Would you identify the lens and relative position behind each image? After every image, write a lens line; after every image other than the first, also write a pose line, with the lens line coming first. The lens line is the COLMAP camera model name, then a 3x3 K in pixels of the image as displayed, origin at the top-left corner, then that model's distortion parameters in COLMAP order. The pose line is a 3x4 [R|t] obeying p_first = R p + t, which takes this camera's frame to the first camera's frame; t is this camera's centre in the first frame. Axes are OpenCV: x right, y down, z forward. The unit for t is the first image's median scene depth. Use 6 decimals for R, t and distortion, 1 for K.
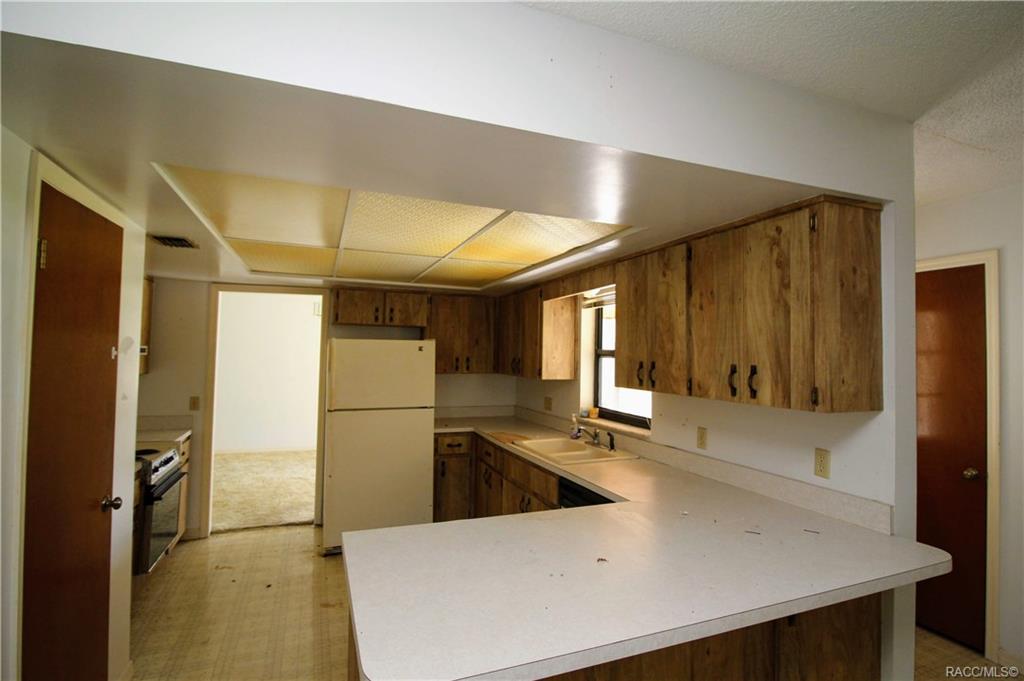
lens RADIAL K [[479.7, 0, 505.7], [0, 479.7, 336.4], [0, 0, 1]] dist [0.000473, -0.014891]
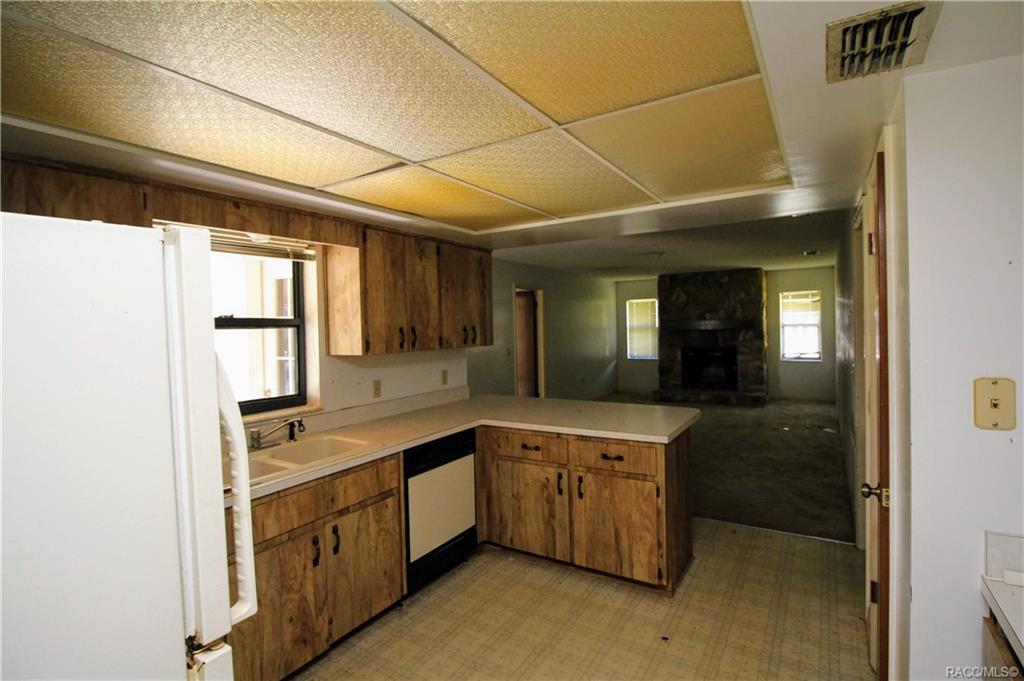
lens RADIAL K [[479.7, 0, 505.7], [0, 479.7, 336.4], [0, 0, 1]] dist [0.000473, -0.014891]
pose [[-0.580390, -0.022465, 0.814028, -0.875273], [-0.014677, 0.999746, 0.017126, 0.055008], [-0.814206, -0.002007, -0.580573, 1.610949]]
